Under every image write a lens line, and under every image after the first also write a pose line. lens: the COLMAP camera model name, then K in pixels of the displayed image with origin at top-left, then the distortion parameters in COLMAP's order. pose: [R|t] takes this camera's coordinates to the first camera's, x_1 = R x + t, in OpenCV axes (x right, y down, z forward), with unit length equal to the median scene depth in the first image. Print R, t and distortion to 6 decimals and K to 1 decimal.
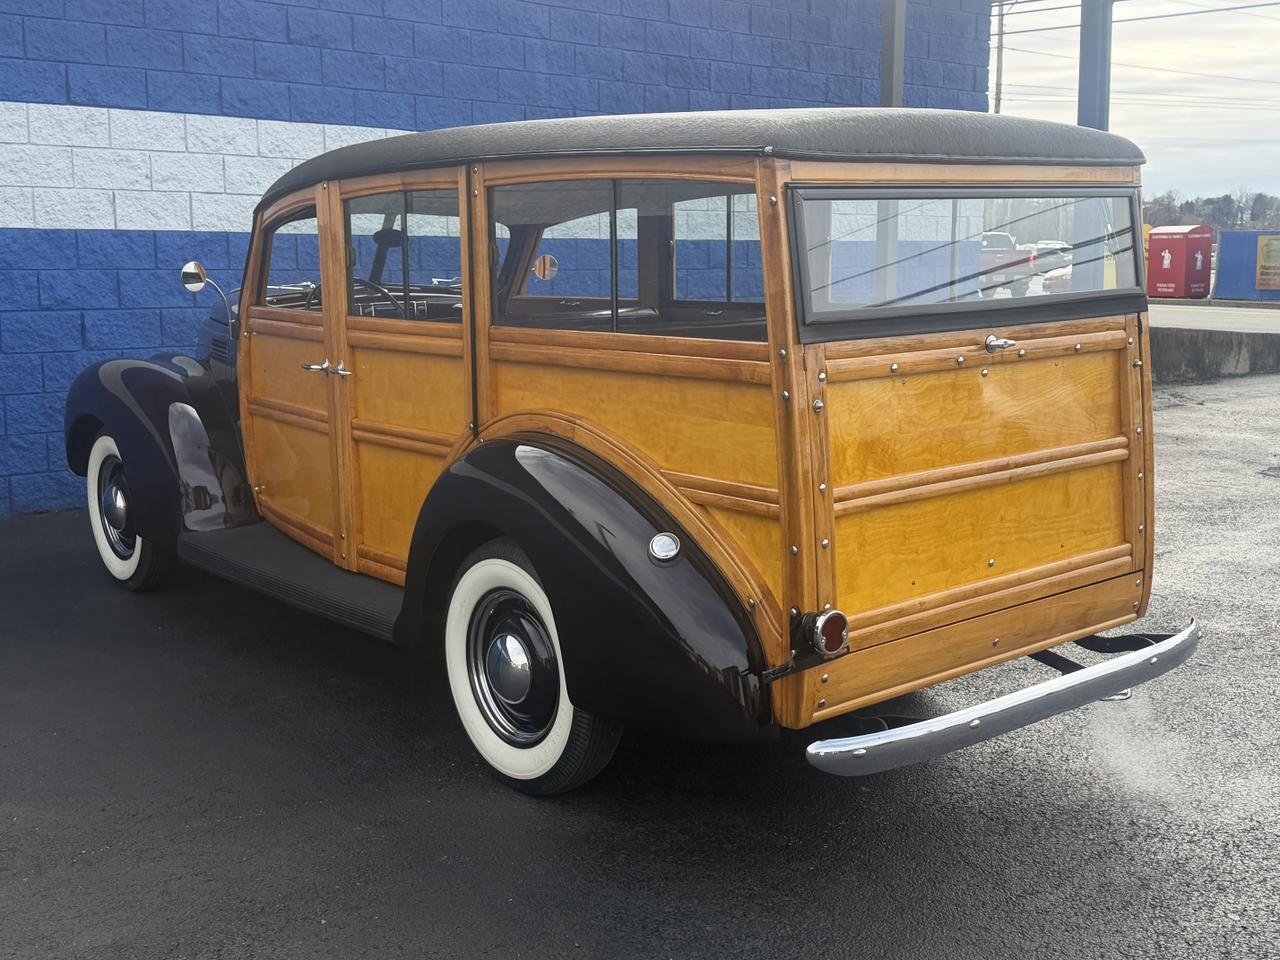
lens RADIAL K [[1433.6, 0, 640.0], [0, 1433.6, 480.0], [0, 0, 1]] dist [0.218266, -0.501877]
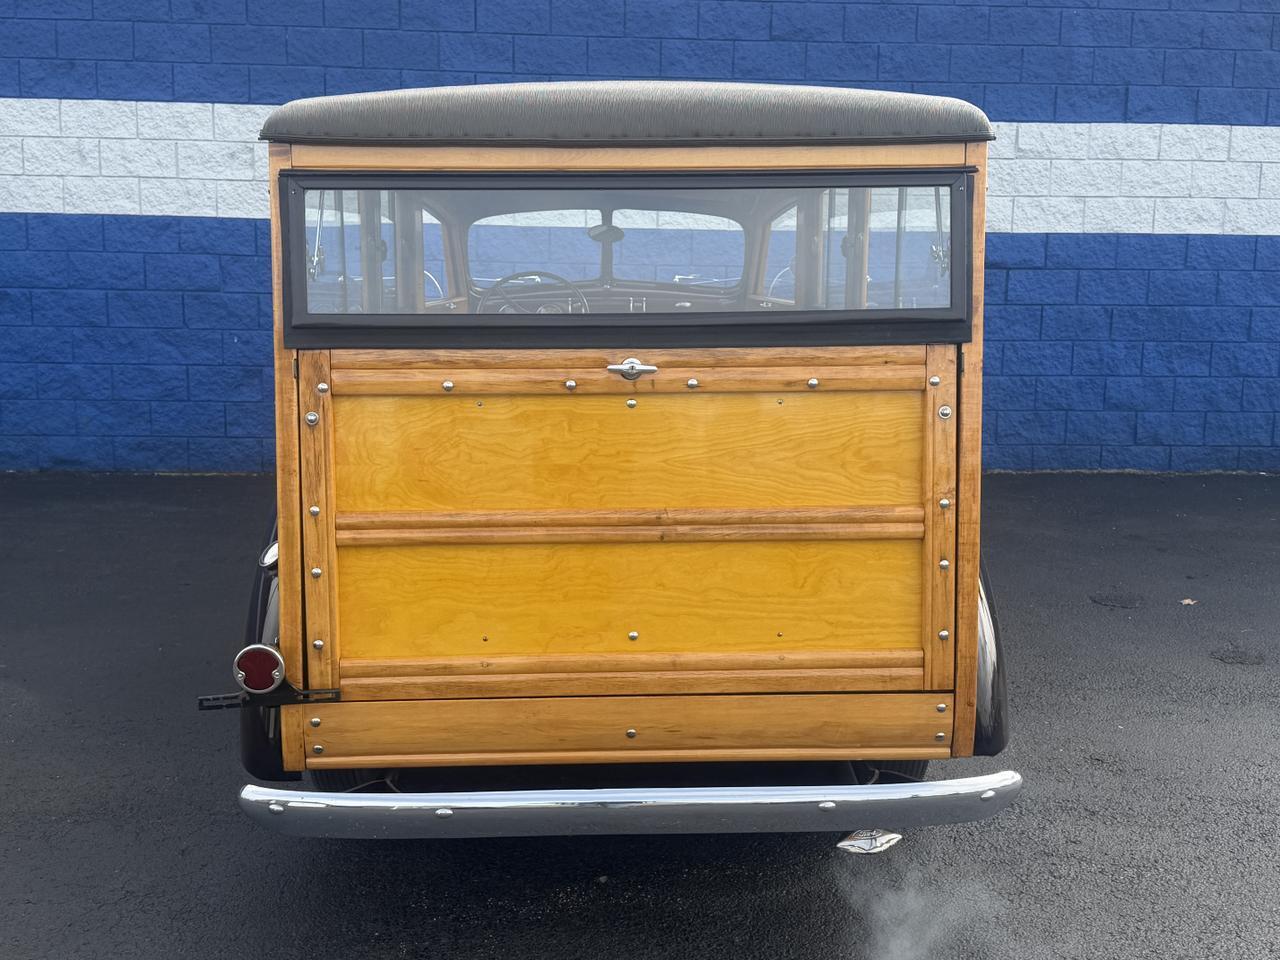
lens RADIAL K [[1433.6, 0, 640.0], [0, 1433.6, 480.0], [0, 0, 1]] dist [0.218266, -0.501877]
pose [[0.785564, 0.112478, -0.608472, 0.352061], [-0.110932, 0.993009, 0.040343, -0.030571], [0.608756, 0.035807, 0.792549, 0.172505]]
